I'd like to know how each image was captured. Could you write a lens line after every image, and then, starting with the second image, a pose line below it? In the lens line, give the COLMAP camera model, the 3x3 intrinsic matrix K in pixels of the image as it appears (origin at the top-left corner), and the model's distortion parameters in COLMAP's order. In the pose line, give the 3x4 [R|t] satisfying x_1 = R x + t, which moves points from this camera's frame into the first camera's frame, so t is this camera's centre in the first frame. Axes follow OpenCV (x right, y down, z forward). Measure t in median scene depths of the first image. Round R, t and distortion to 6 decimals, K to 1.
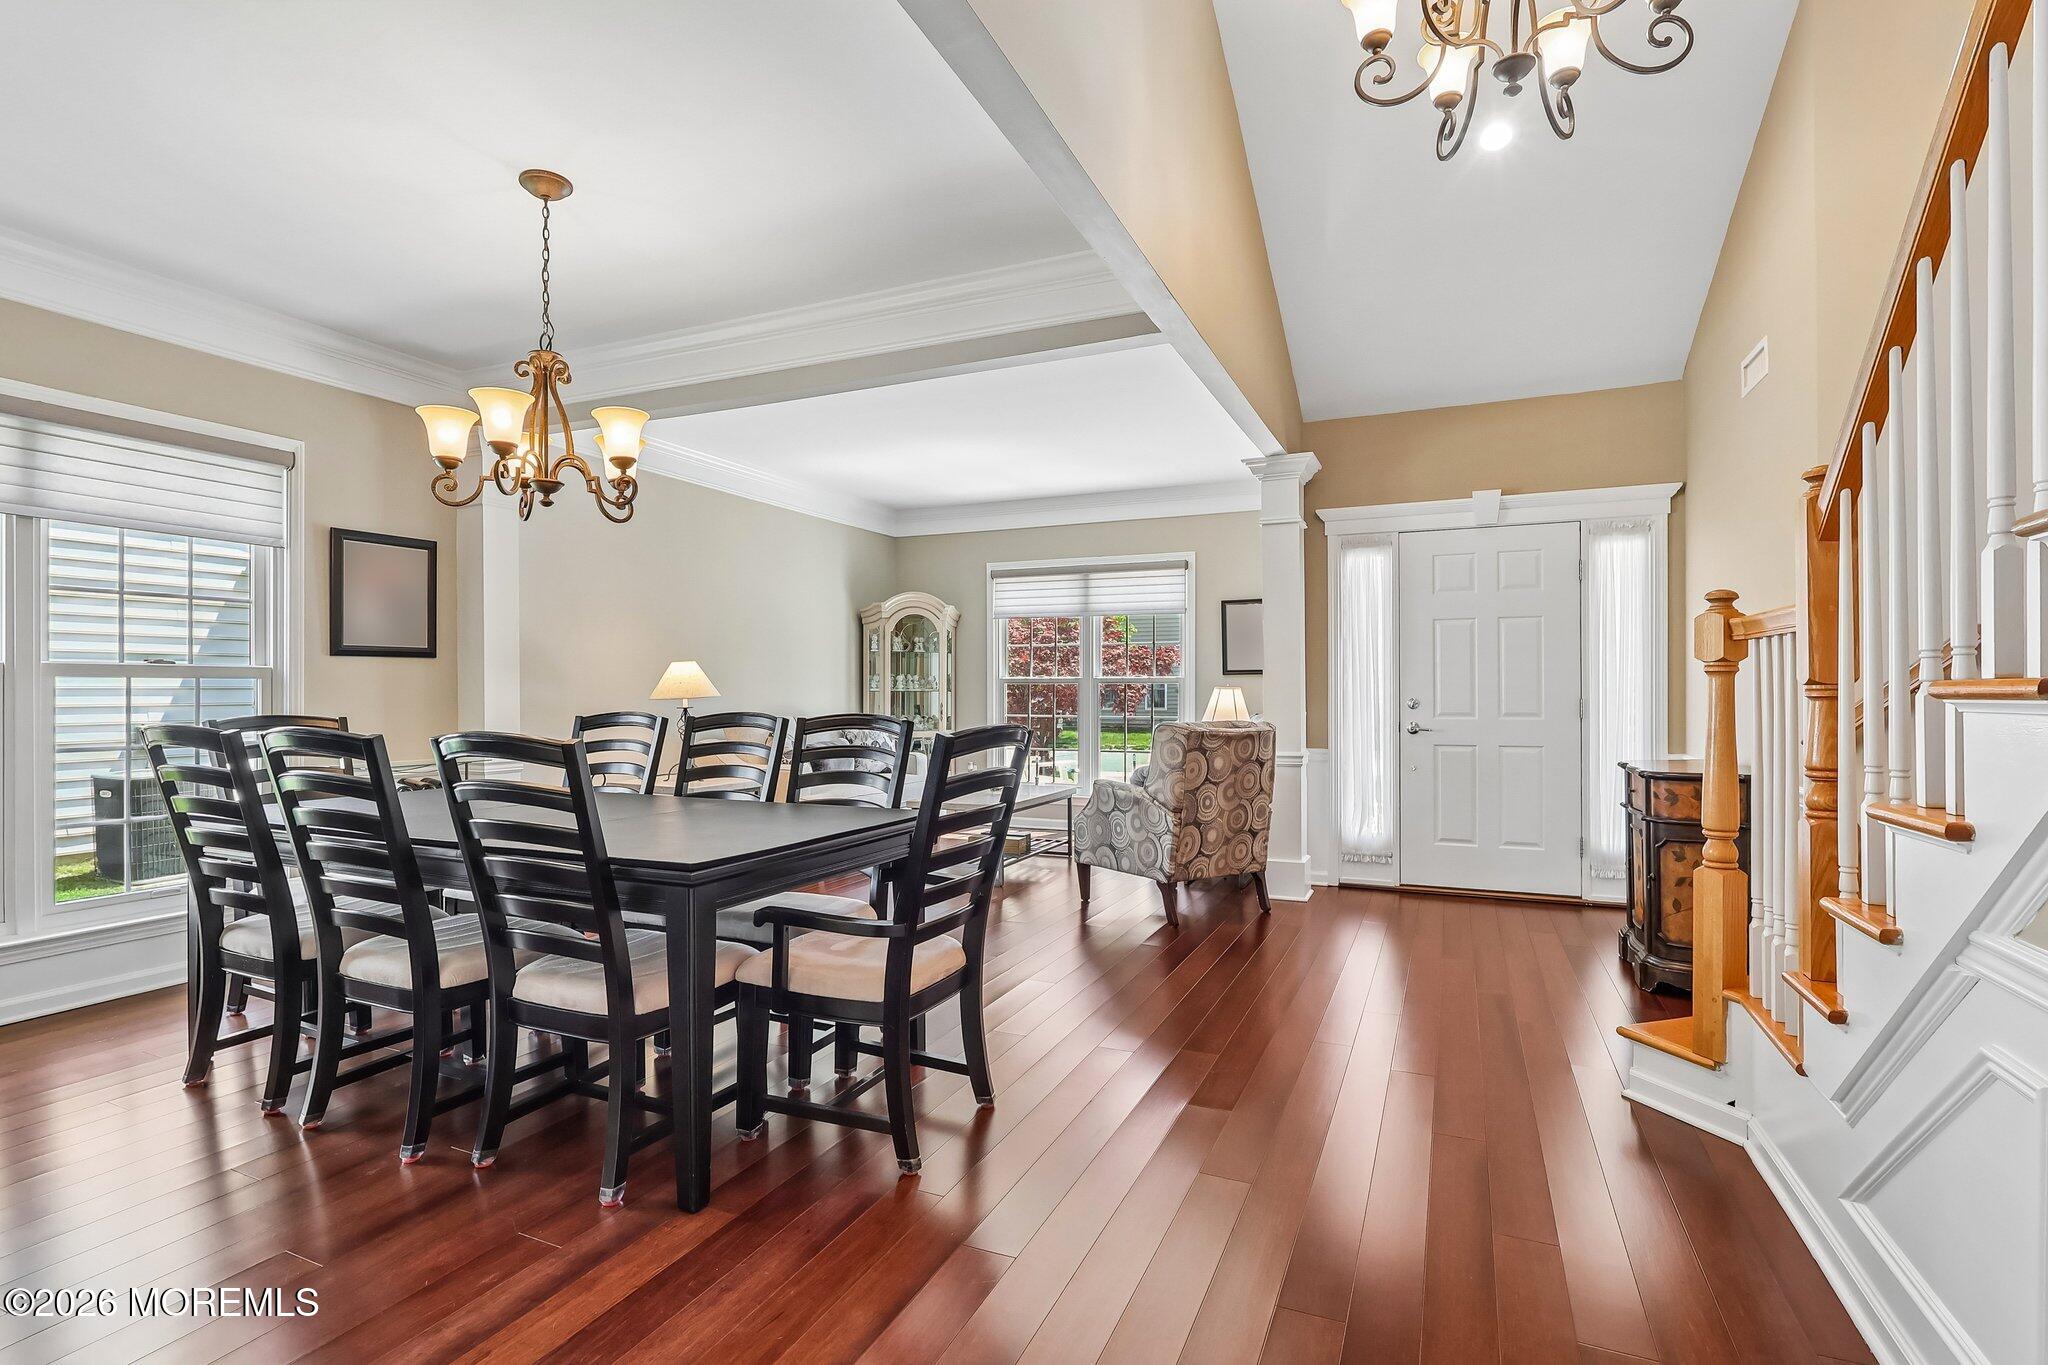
lens RADIAL K [[959.9, 0, 1023.3], [0, 959.9, 689.3], [0, 0, 1]] dist [-0.012111, 0.000918]
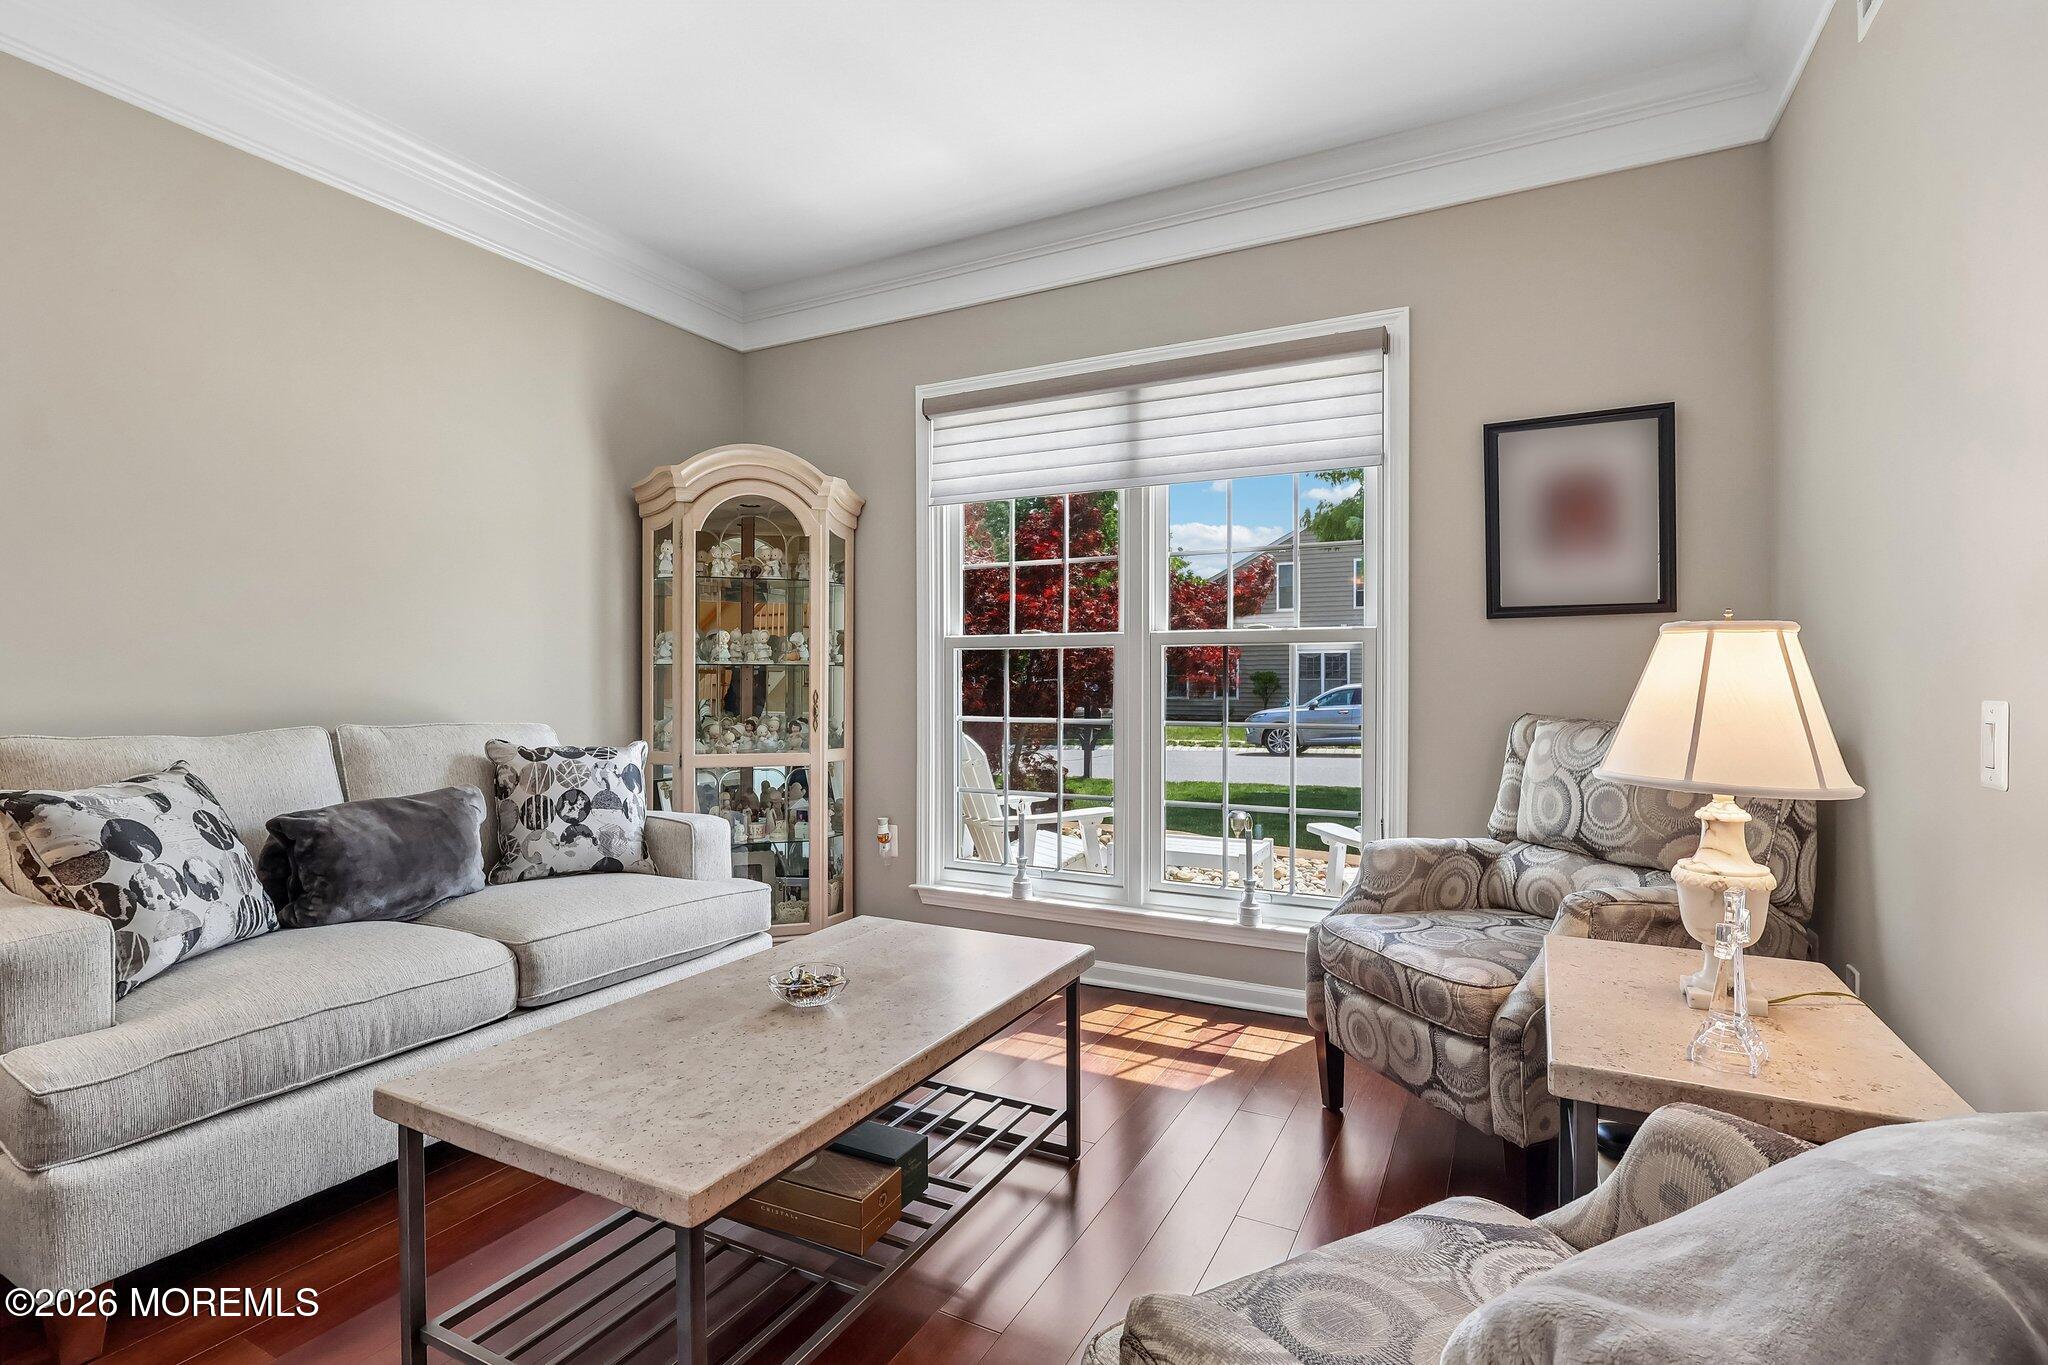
lens RADIAL K [[962.8, 0, 1024.0], [0, 962.8, 682.5], [0, 0, 1]] dist [-0.013991, 0.000254]
pose [[0.998423, 0.000521, -0.056128, 0.110947], [-0.000295, 0.999992, 0.004027, 0.023629], [0.056129, -0.004004, 0.998415, 1.534492]]
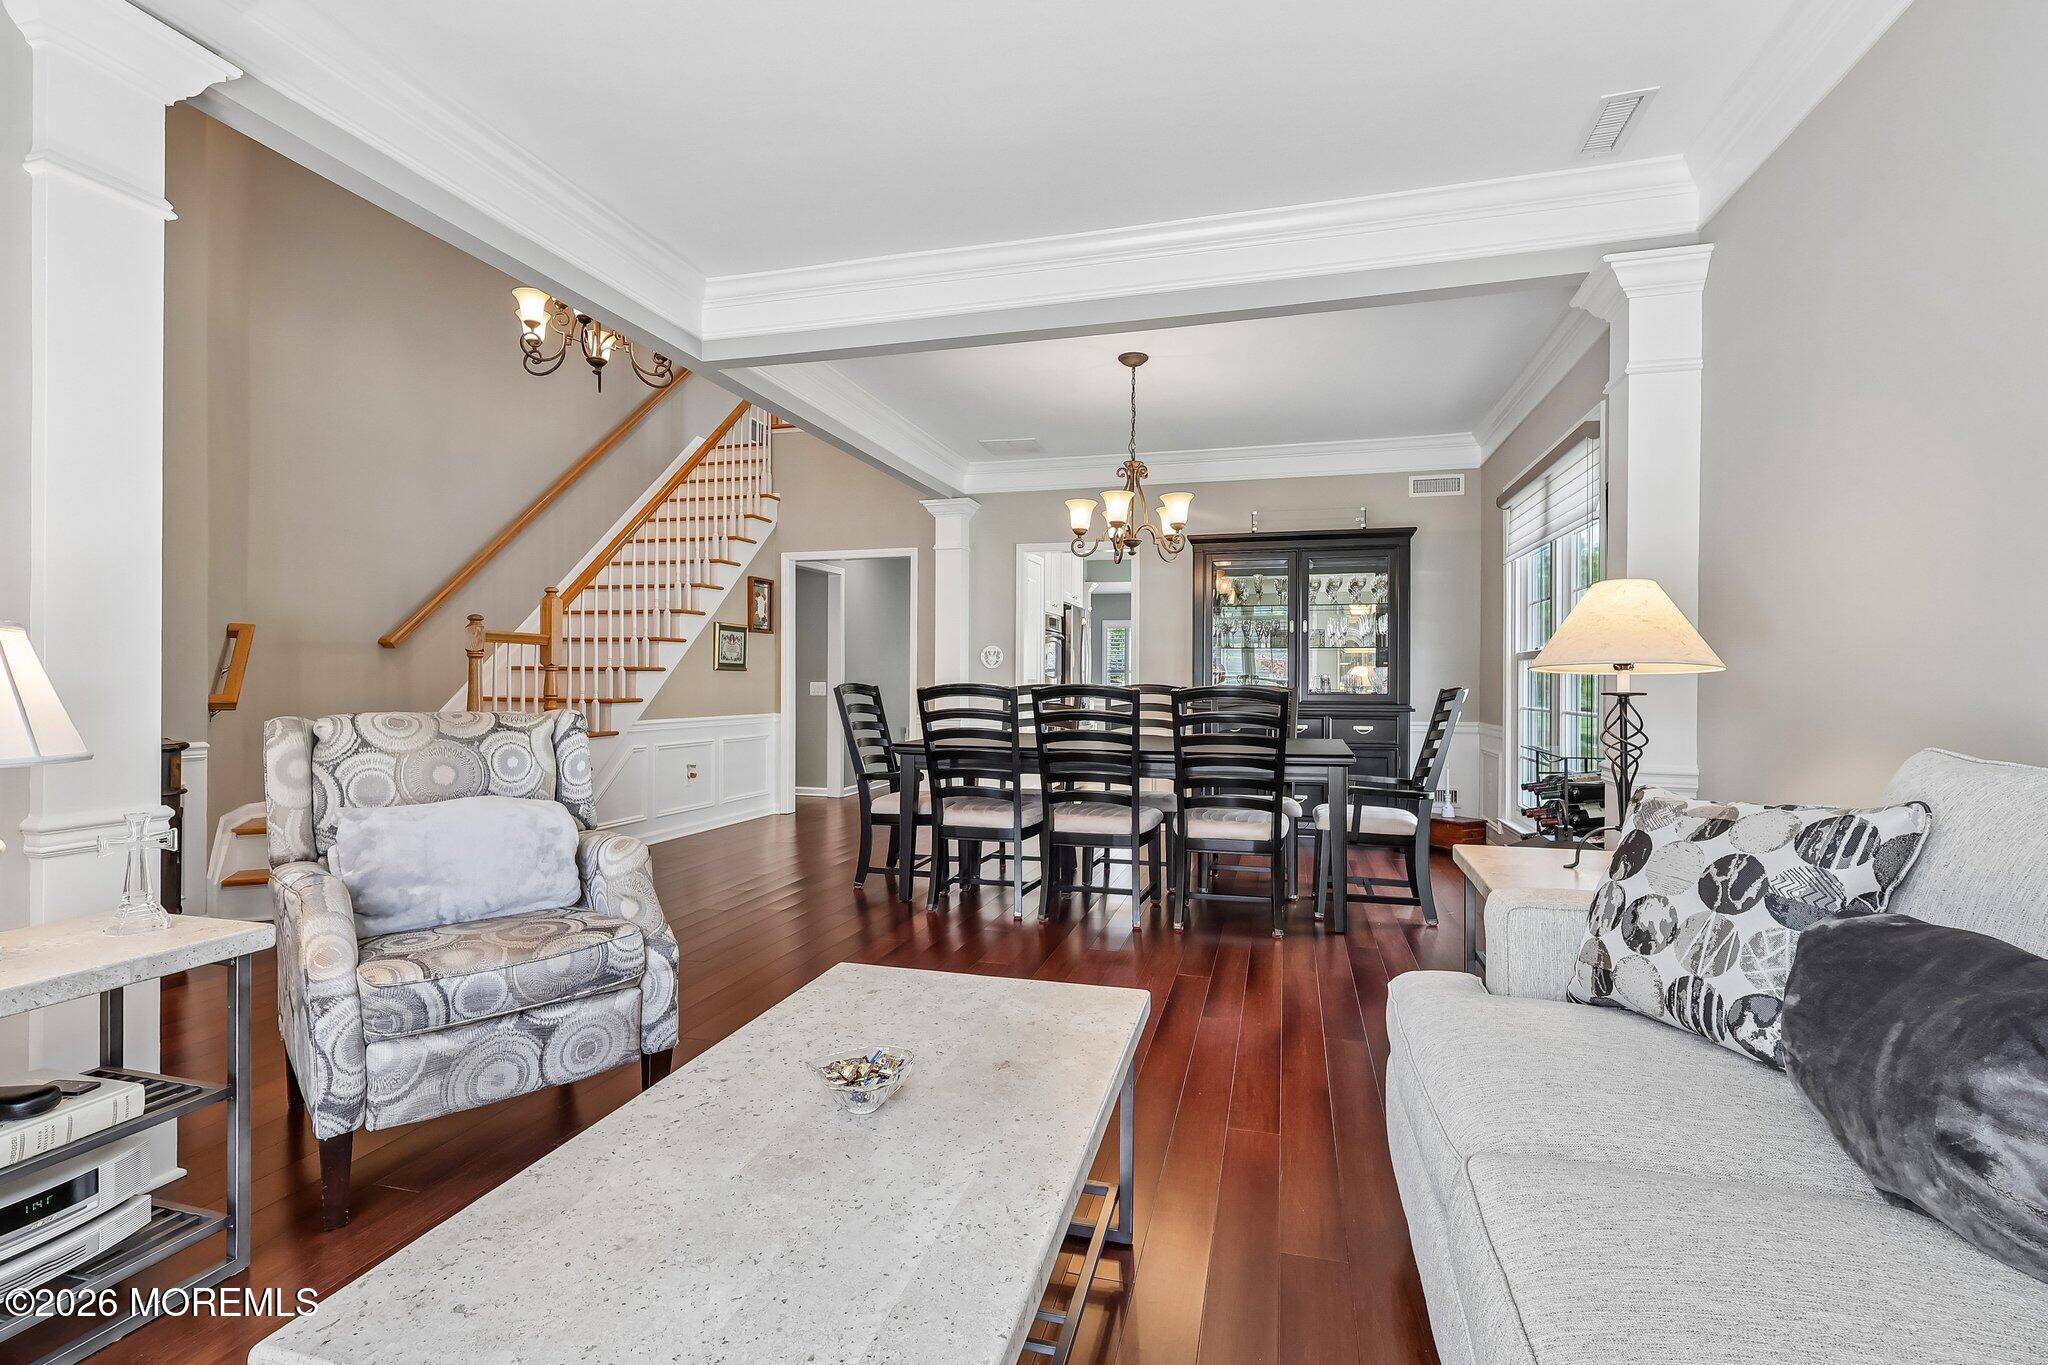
lens RADIAL K [[959.9, 0, 1023.3], [0, 959.9, 689.3], [0, 0, 1]] dist [-0.012111, 0.000918]
pose [[-0.987781, -0.000469, -0.155846, -0.083370], [-0.001250, 0.999987, 0.004909, 0.030130], [0.155842, 0.005044, -0.987769, 2.721057]]
